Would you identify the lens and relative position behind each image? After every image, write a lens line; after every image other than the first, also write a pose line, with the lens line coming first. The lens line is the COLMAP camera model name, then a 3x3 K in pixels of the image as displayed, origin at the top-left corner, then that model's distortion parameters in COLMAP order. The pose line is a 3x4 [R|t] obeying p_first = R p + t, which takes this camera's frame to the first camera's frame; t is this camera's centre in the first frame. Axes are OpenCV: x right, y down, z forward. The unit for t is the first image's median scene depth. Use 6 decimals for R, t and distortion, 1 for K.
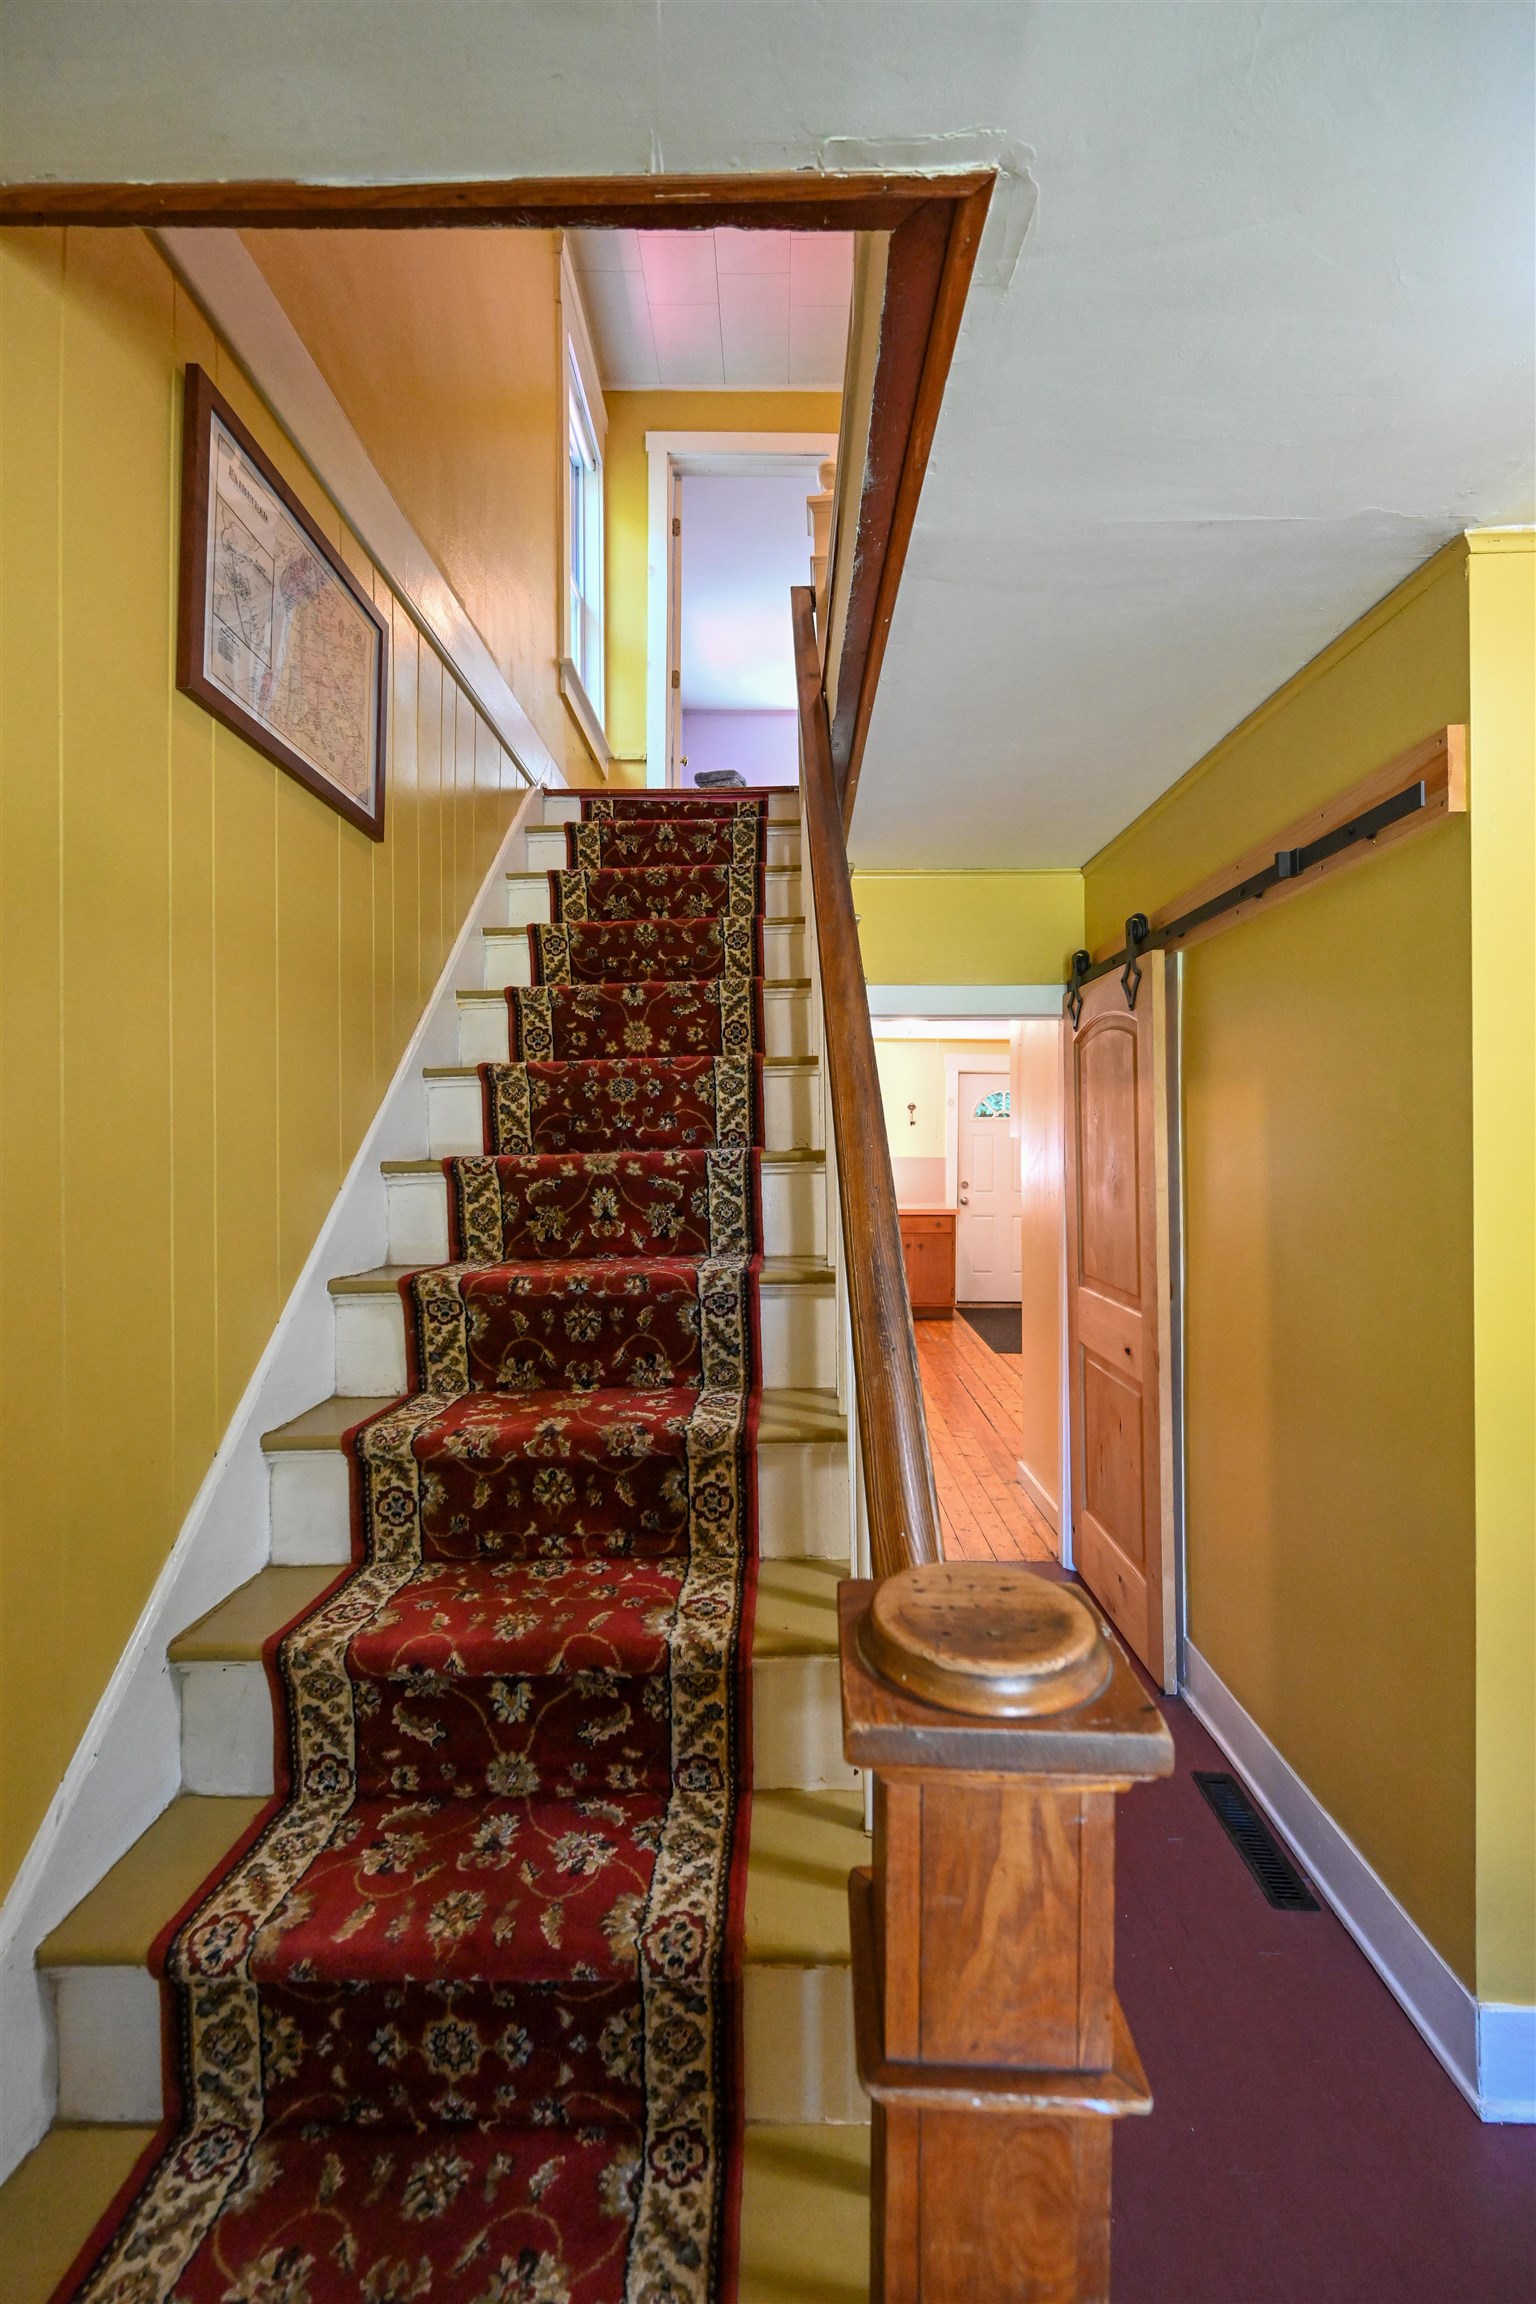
lens RADIAL K [[955.1, 0, 768.0], [0, 955.1, 1152.0], [0, 0, 1]] dist [0.002143, 0.000775]
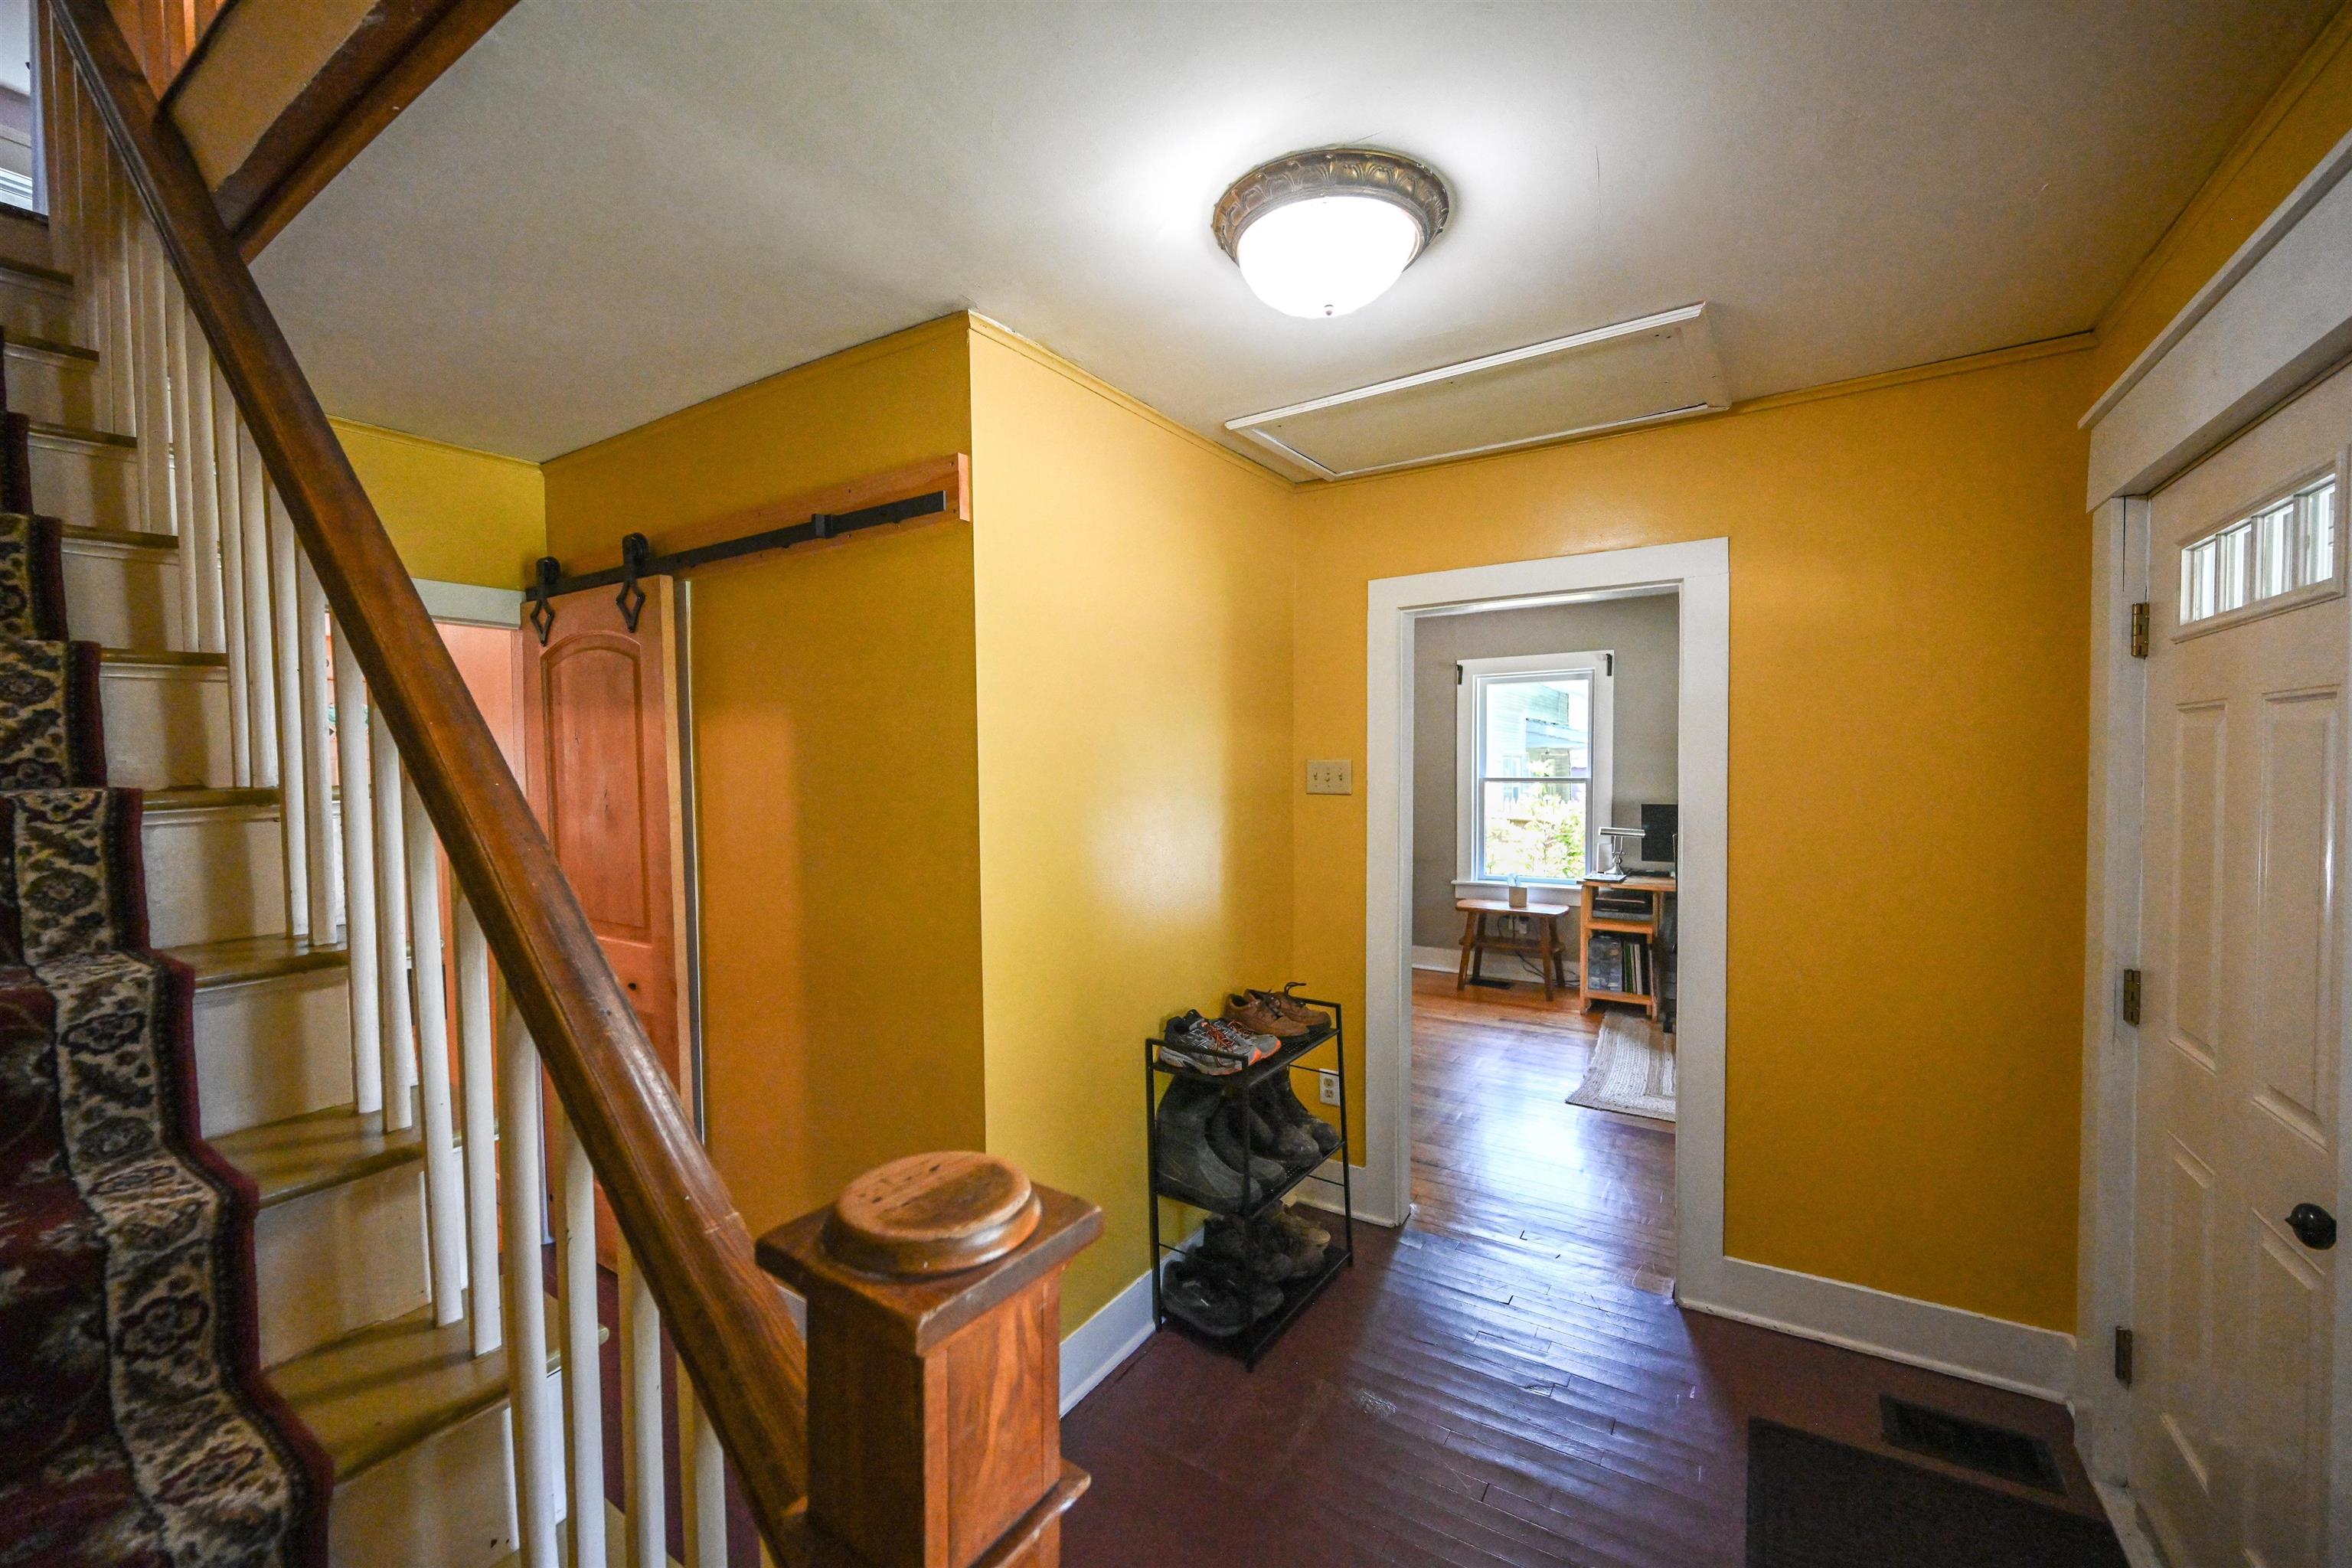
lens RADIAL K [[928.6, 0, 1180.7], [0, 928.6, 787.3], [0, 0, 1]] dist [-0.000928, 0.002188]
pose [[0.531896, -0.028481, 0.846330, -0.218412], [0.015346, 0.999594, 0.023994, -0.011555], [-0.846671, 0.000225, 0.532117, 0.060265]]
